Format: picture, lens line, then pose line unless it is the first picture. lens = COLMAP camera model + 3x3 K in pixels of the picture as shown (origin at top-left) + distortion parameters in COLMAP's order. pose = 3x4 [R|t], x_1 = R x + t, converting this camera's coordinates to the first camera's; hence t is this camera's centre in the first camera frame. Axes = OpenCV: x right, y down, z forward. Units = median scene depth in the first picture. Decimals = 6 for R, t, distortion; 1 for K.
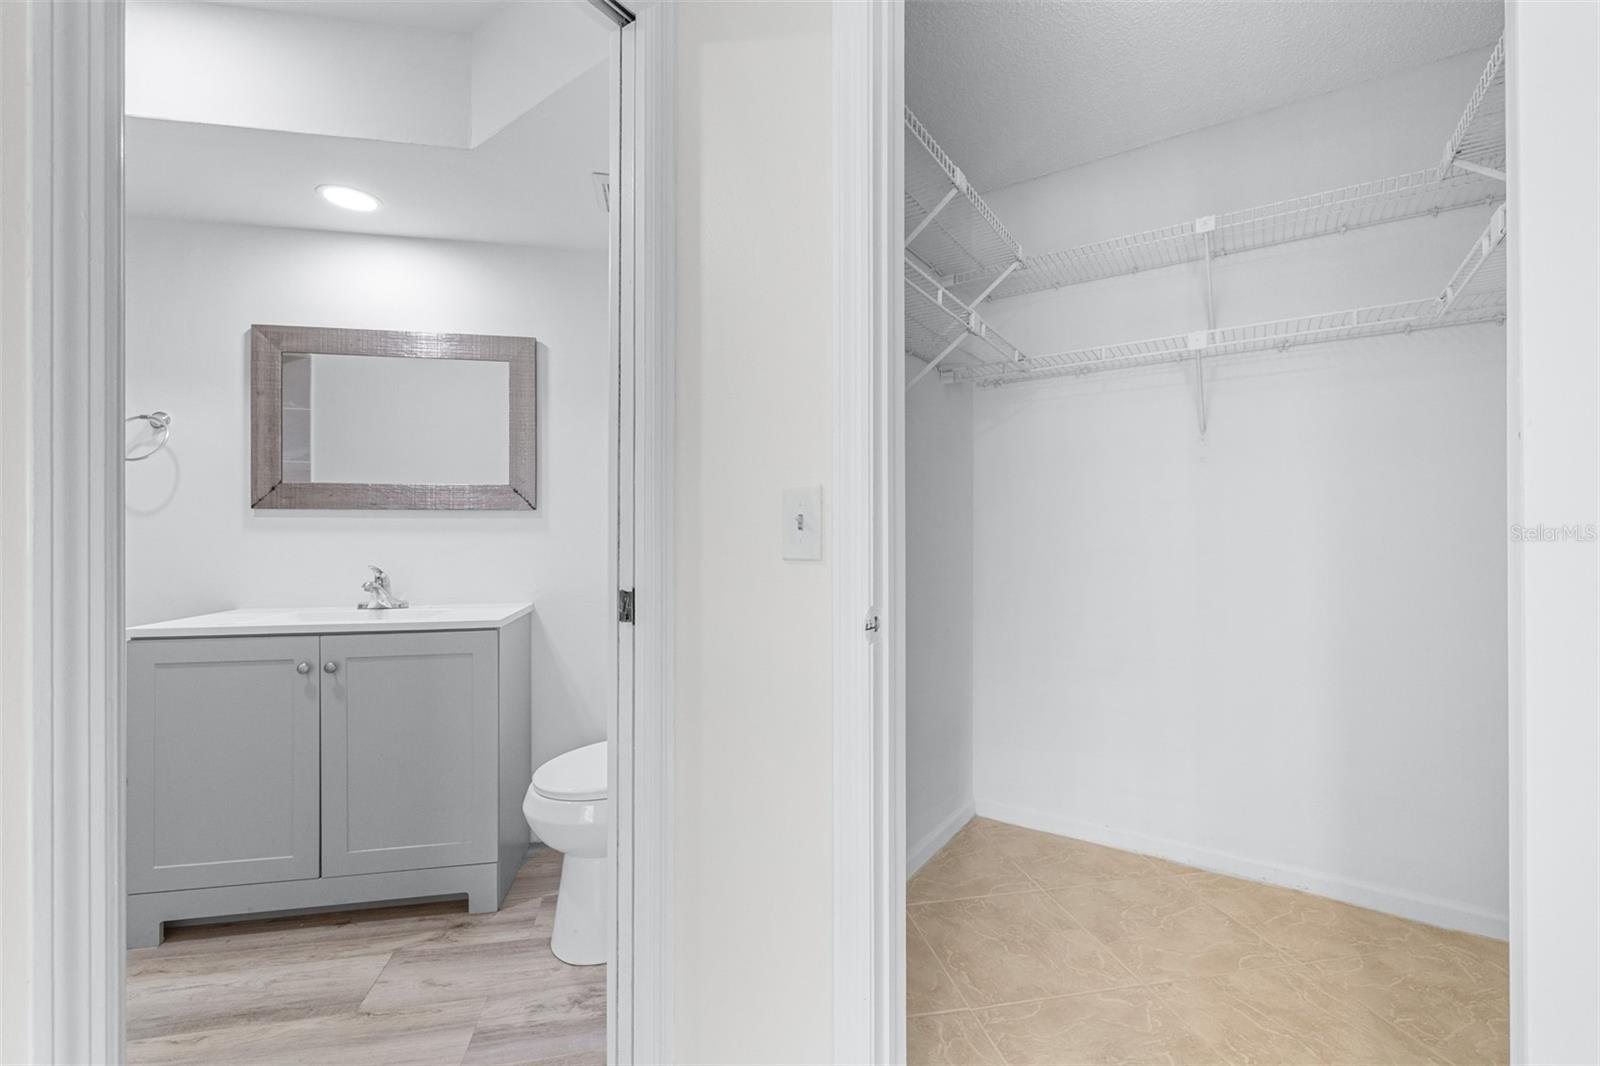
lens RADIAL K [[676.0, 0, 796.0], [0, 676.0, 544.4], [0, 0, 1]] dist [0.002677, 0.000196]
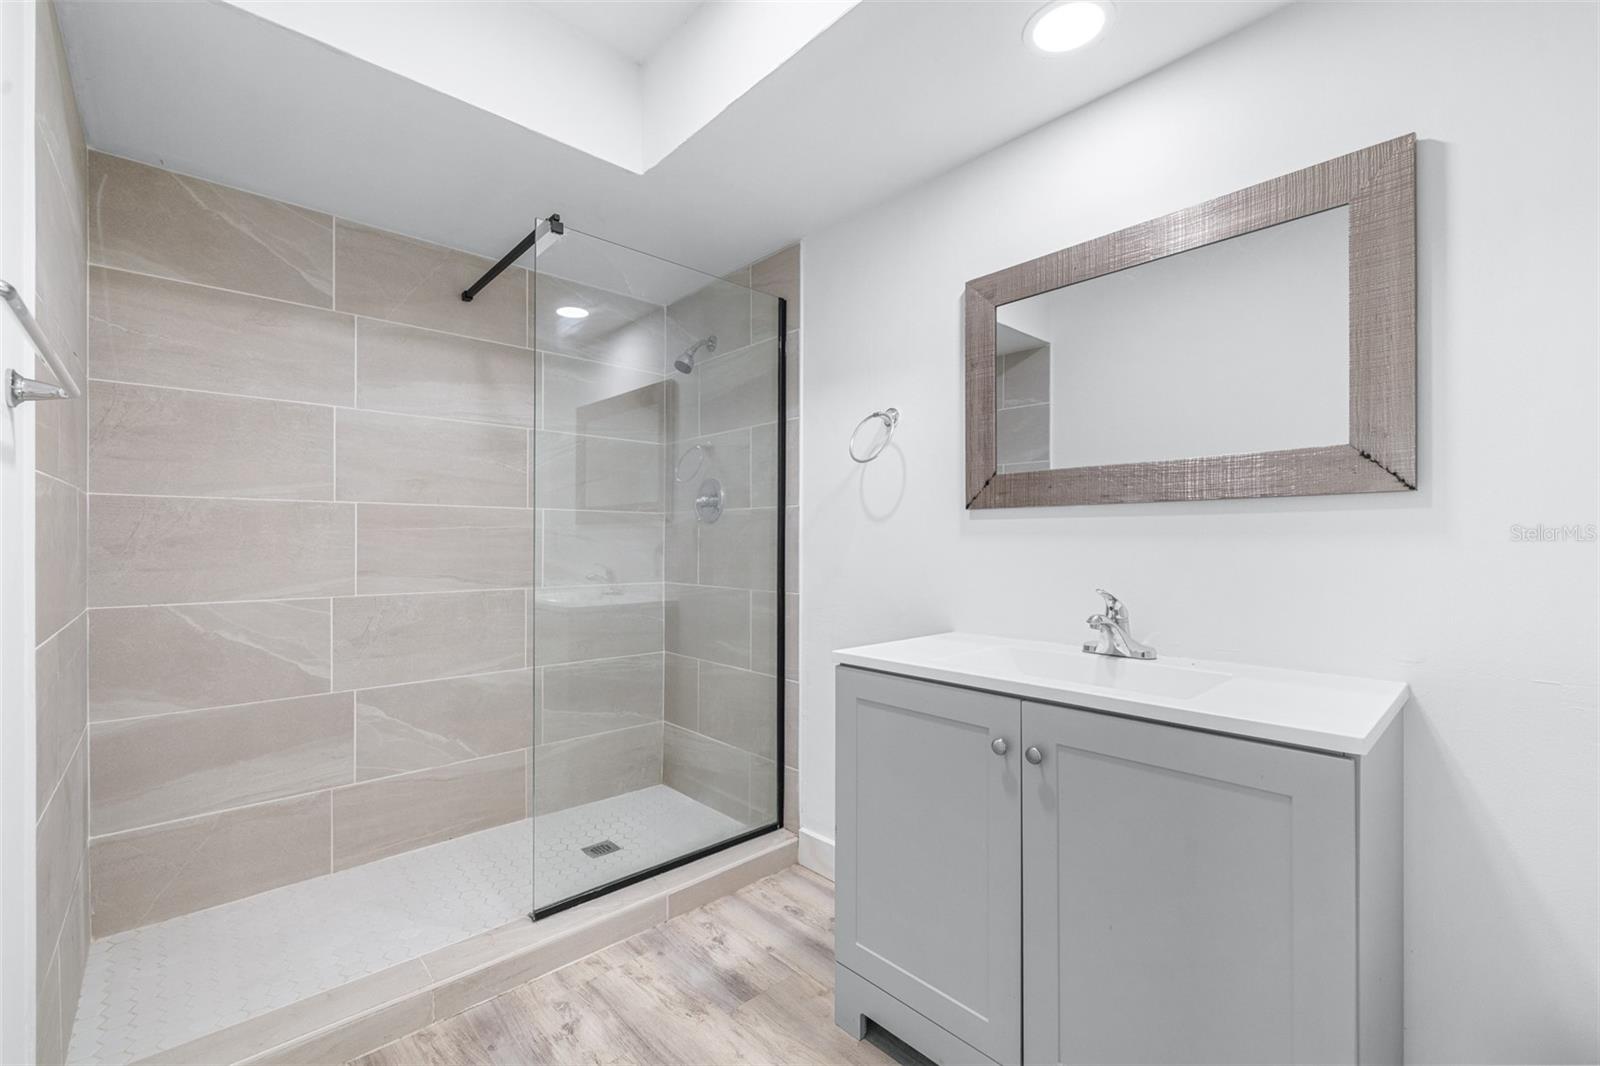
lens RADIAL K [[677.5, 0, 799.5], [0, 677.5, 527.4], [0, 0, 1]] dist [0.001238, 0.000085]
pose [[0.534646, -0.015759, -0.844929, -0.226578], [-0.011400, 0.999601, -0.025857, -0.008213], [0.844999, 0.023457, 0.534253, 0.398732]]
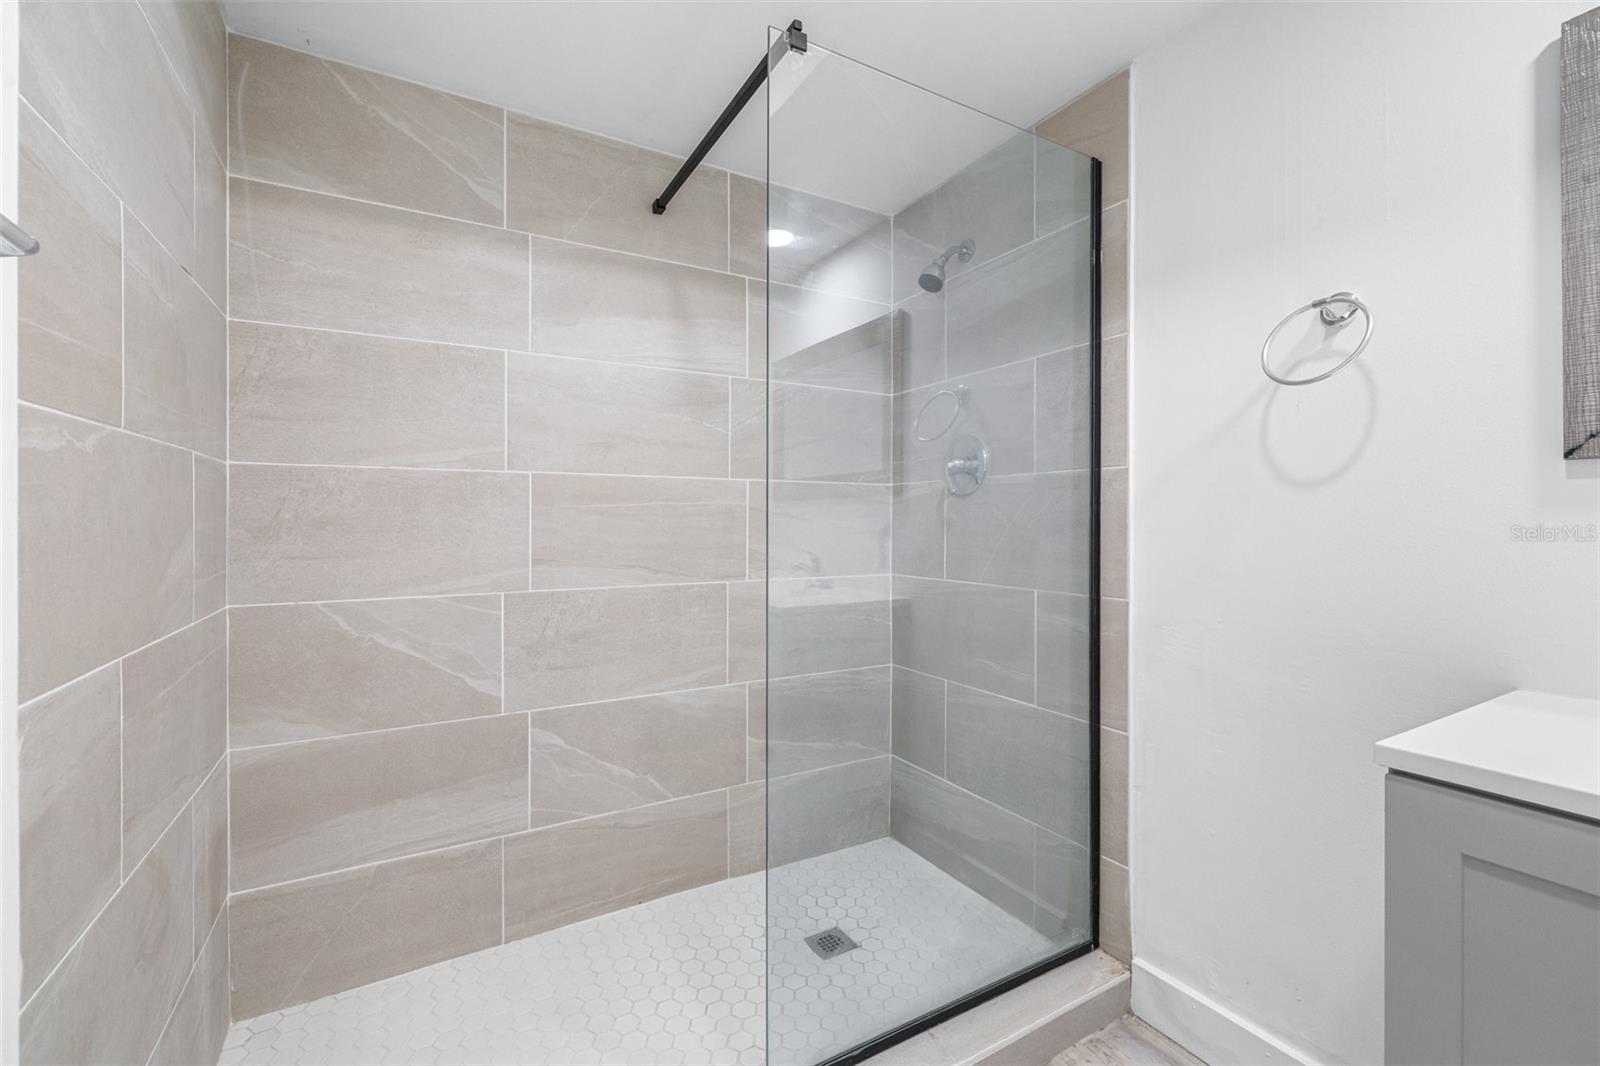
lens RADIAL K [[680.0, 0, 801.2], [0, 680.0, 496.1], [0, 0, 1]] dist [0.000598, 0.000294]
pose [[0.338463, -0.033166, -0.940395, -0.564964], [-0.010713, 0.999178, -0.039095, -0.008311], [0.940919, 0.023307, 0.337829, 0.408659]]
